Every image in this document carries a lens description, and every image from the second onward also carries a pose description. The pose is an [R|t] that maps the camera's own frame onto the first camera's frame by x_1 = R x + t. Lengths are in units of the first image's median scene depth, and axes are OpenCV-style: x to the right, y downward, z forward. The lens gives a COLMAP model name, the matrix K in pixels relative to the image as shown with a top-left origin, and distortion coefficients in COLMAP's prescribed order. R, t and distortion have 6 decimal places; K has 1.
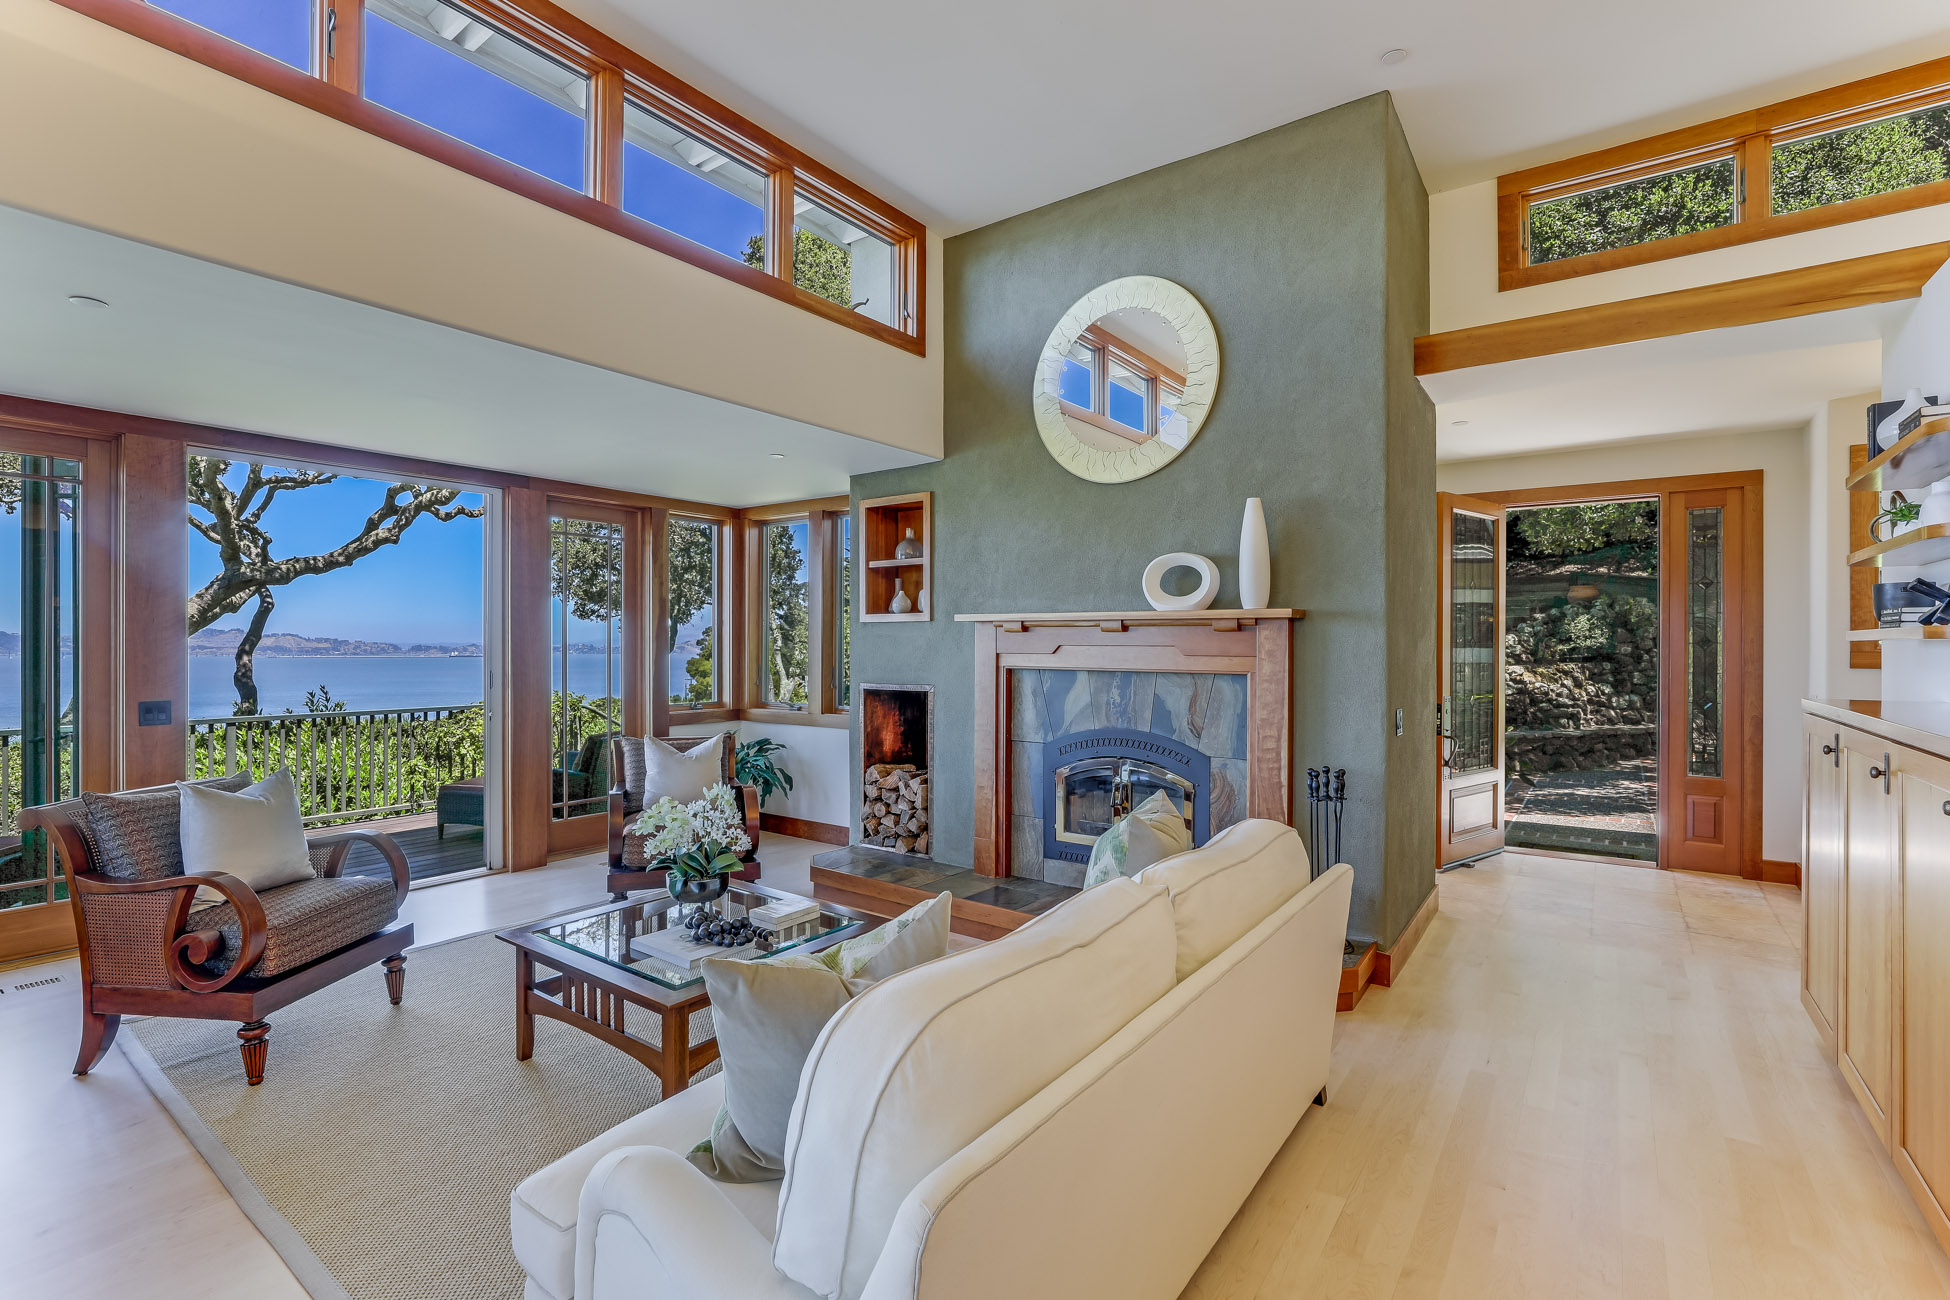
lens RADIAL K [[921.4, 0, 978.2], [0, 921.4, 631.4], [0, 0, 1]] dist [-0.019544, 0.008984]
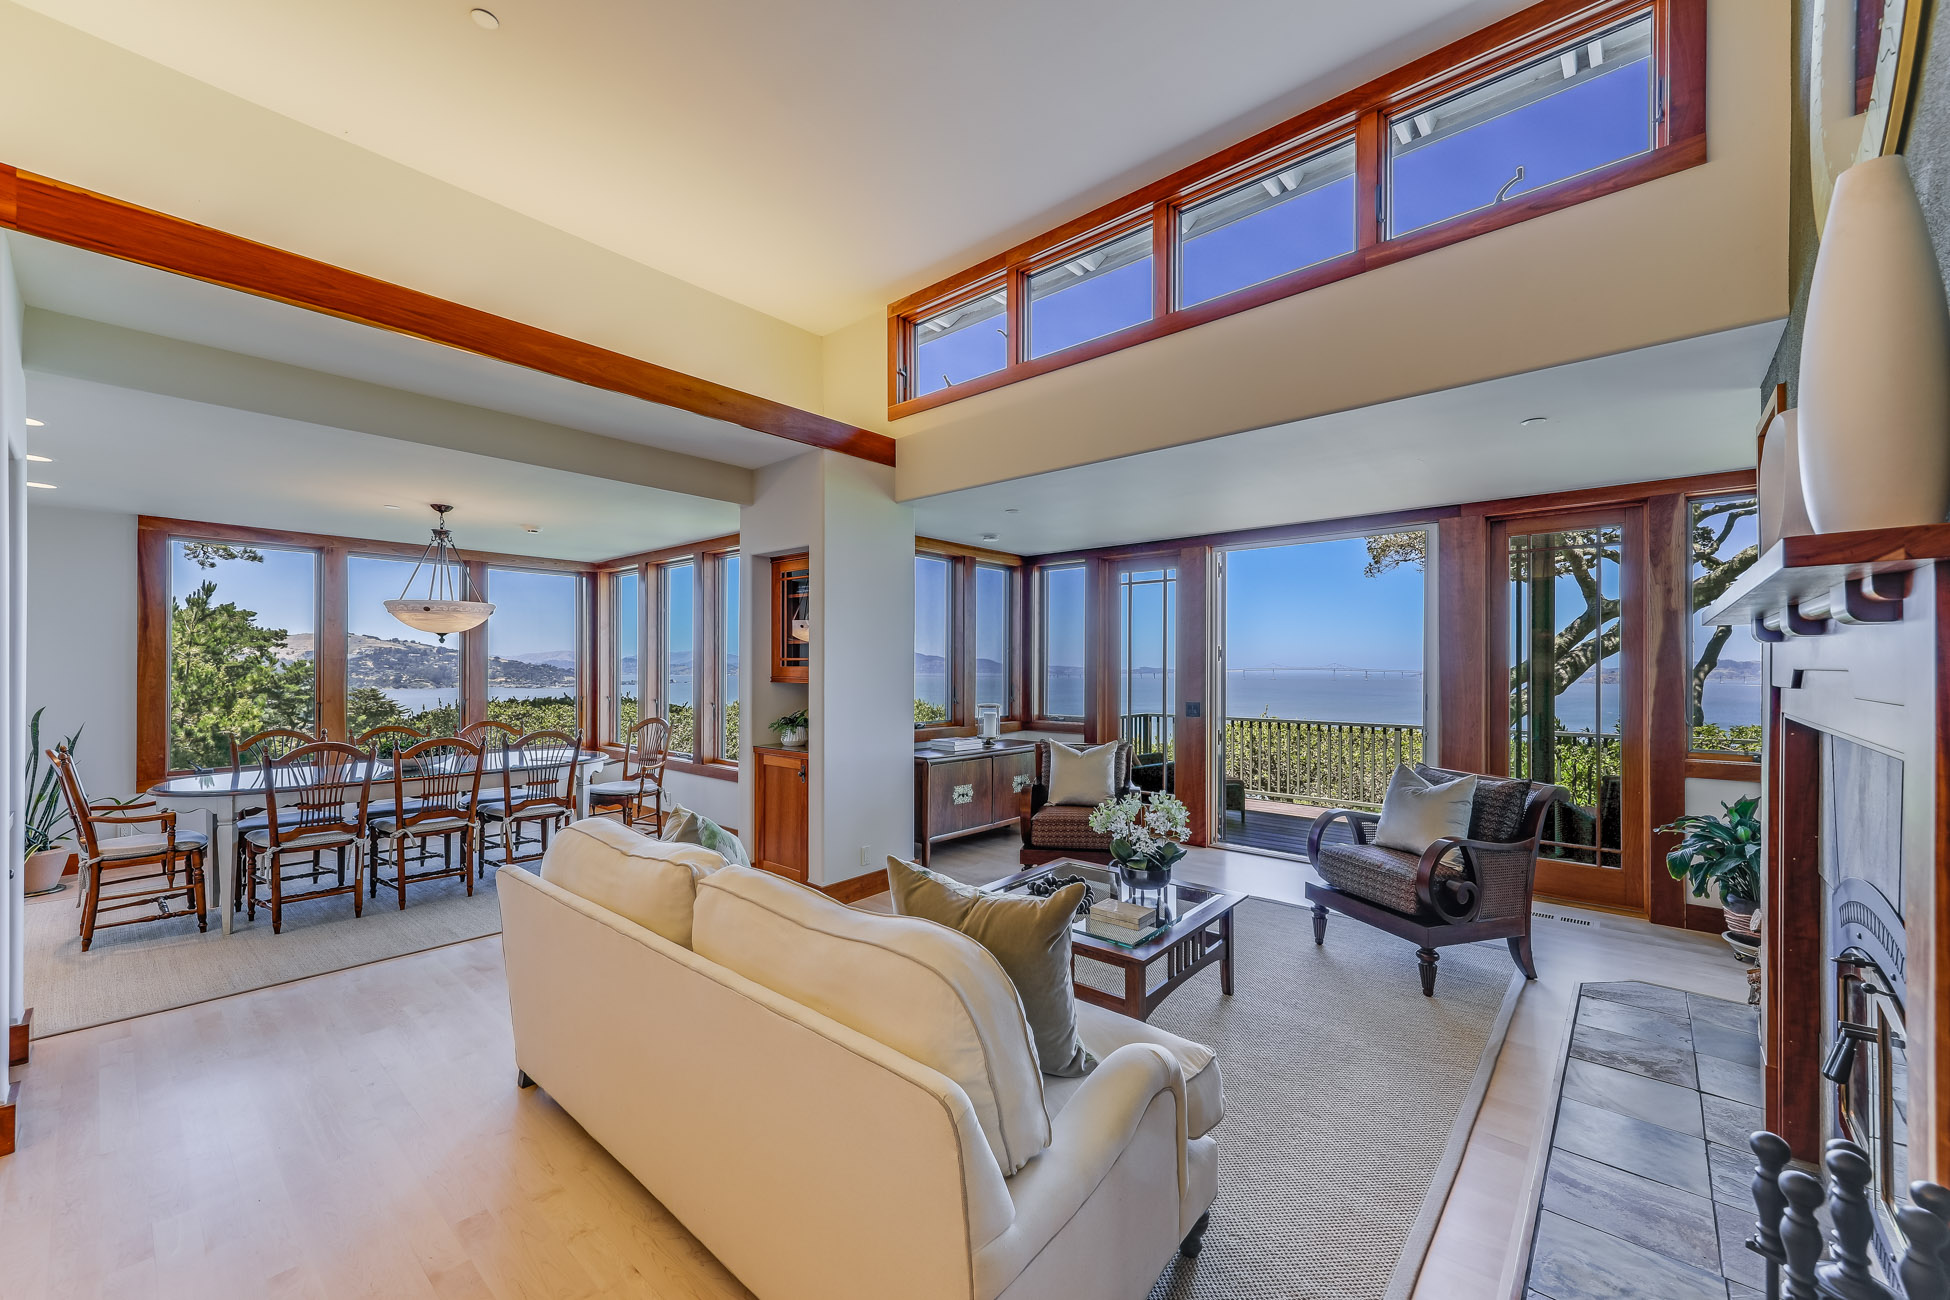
lens RADIAL K [[764.0, 0, 984.6], [0, 764.0, 669.0], [0, 0, 1]] dist [0.000948, 0.000126]
pose [[-0.093295, -0.003934, -0.995631, 0.486267], [0.010588, 0.999932, -0.004943, 0.017078], [0.995582, -0.011002, -0.093247, 0.630041]]
